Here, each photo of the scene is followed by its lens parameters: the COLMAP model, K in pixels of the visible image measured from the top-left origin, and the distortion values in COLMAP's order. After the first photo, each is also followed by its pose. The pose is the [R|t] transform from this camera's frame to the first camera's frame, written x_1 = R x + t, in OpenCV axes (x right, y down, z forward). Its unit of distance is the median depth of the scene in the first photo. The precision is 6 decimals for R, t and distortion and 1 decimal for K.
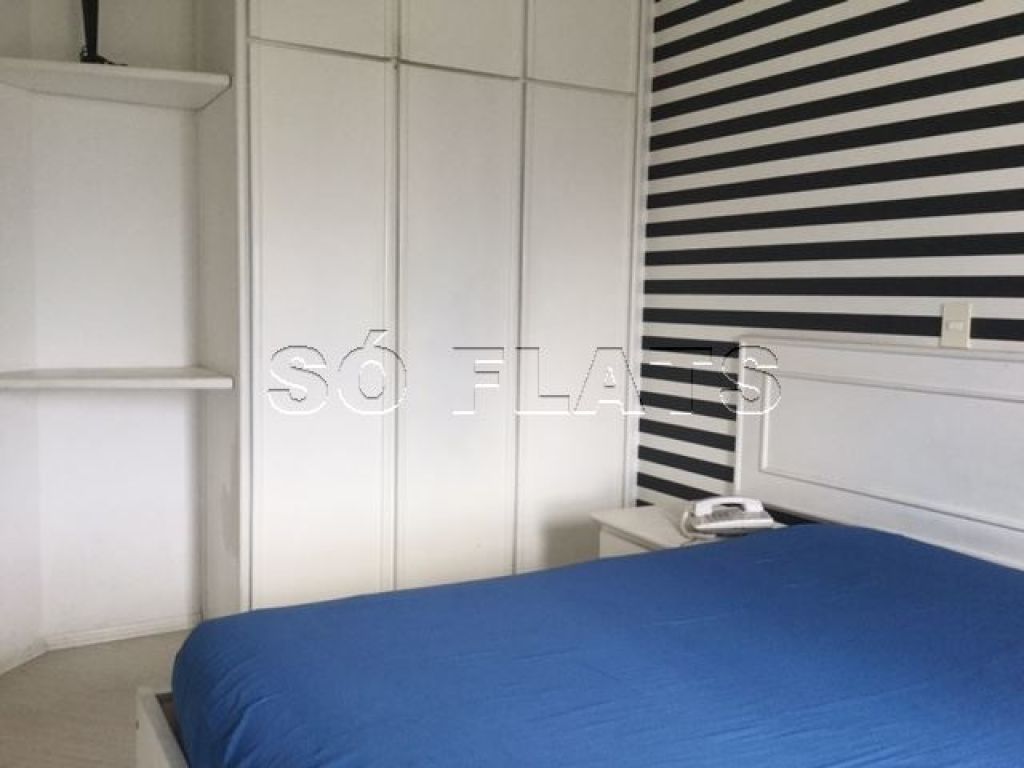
lens RADIAL K [[917.0, 0, 516.1], [0, 917.0, 384.4], [0, 0, 1]] dist [0.077305, -0.159547]
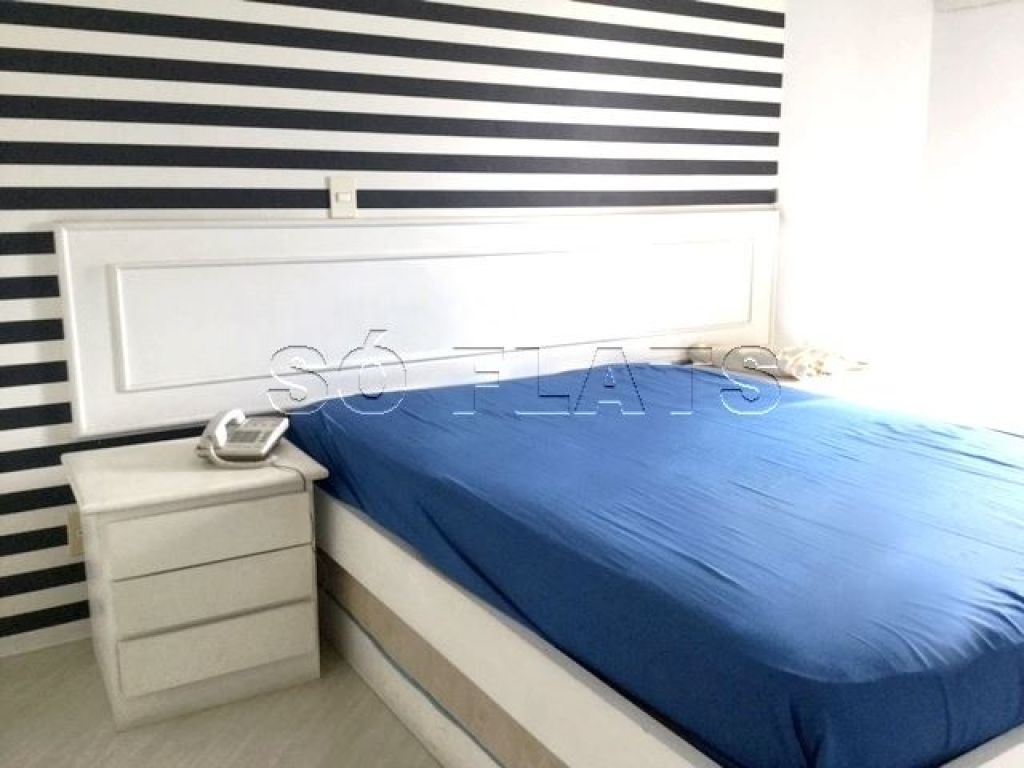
lens RADIAL K [[917.0, 0, 517.0], [0, 917.0, 385.0], [0, 0, 1]] dist [0.077305, -0.159547]
pose [[-0.004579, -0.236652, 0.971584, -0.614858], [0.081890, 0.968242, 0.236224, -0.086617], [-0.996631, 0.080645, 0.014946, 0.776283]]
